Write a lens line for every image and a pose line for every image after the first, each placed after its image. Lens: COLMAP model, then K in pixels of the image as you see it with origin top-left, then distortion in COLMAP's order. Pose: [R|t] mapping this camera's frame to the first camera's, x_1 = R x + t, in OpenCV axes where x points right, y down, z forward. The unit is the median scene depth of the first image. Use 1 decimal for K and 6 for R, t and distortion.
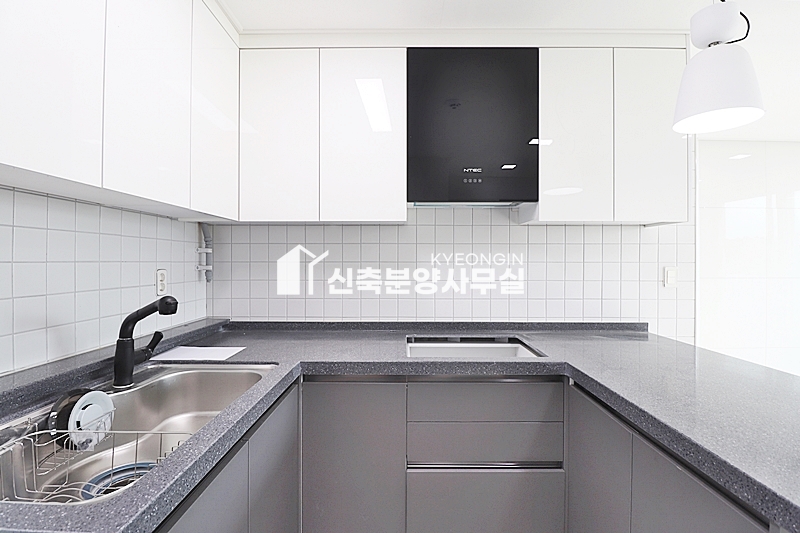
lens RADIAL K [[371.9, 0, 399.7], [0, 371.9, 263.5], [0, 0, 1]] dist [-0.012960, -0.002029]
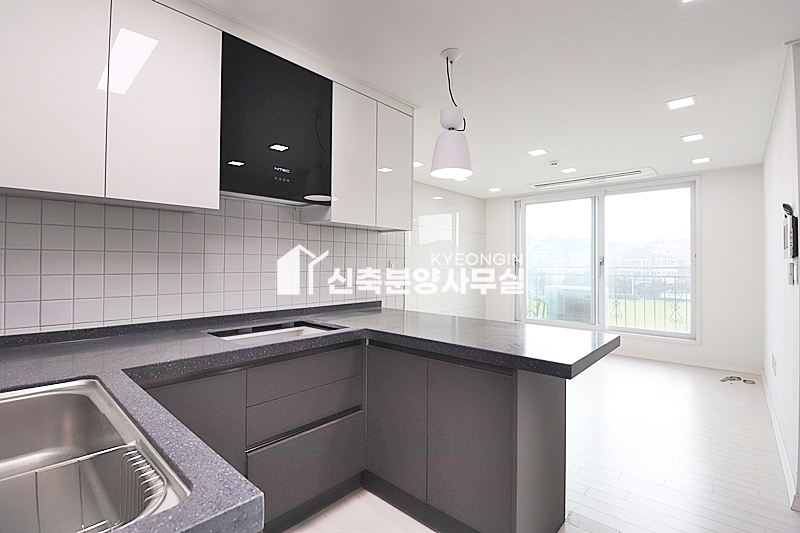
lens RADIAL K [[371.9, 0, 404.4], [0, 371.9, 264.7], [0, 0, 1]] dist [-0.012960, -0.002029]
pose [[0.657291, 0.001328, 0.753636, -0.390807], [-0.000566, 0.999999, -0.001268, 0.029979], [-0.753637, 0.000407, 0.657291, 0.004743]]
